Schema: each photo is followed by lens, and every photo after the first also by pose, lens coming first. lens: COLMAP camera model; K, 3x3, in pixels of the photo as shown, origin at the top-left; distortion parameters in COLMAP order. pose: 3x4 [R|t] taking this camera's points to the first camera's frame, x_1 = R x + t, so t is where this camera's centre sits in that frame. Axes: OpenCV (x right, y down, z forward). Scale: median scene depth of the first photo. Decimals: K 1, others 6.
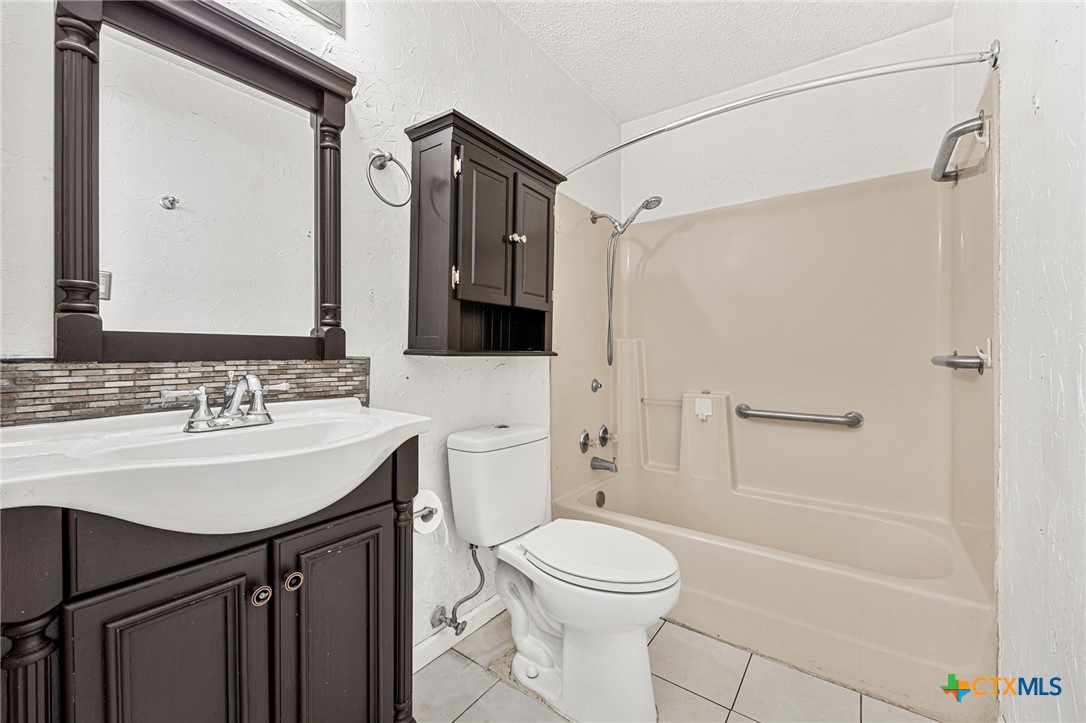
lens RADIAL K [[437.3, 0, 543.0], [0, 437.3, 361.5], [0, 0, 1]] dist [-0.001268, 0.000113]
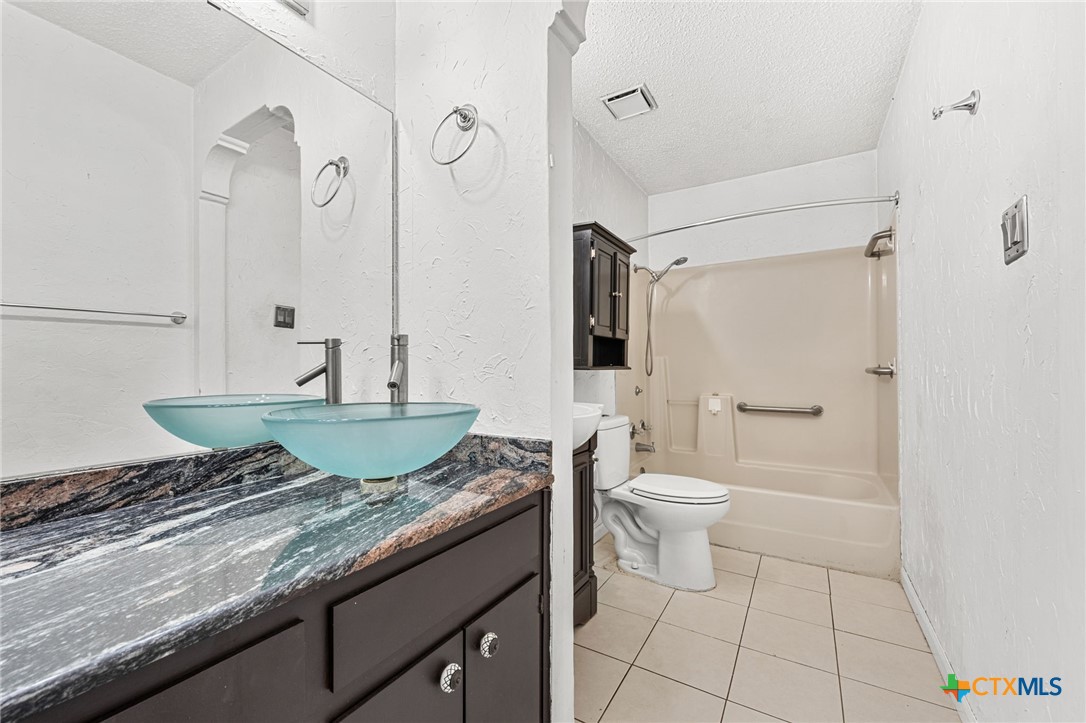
lens RADIAL K [[435.2, 0, 544.0], [0, 435.2, 376.0], [0, 0, 1]] dist [0.002085, 0.000056]
pose [[0.995988, -0.008855, 0.089044, -0.427625], [0.008666, 0.999959, 0.002503, 0.003641], [-0.089063, -0.001721, 0.996025, -0.488673]]
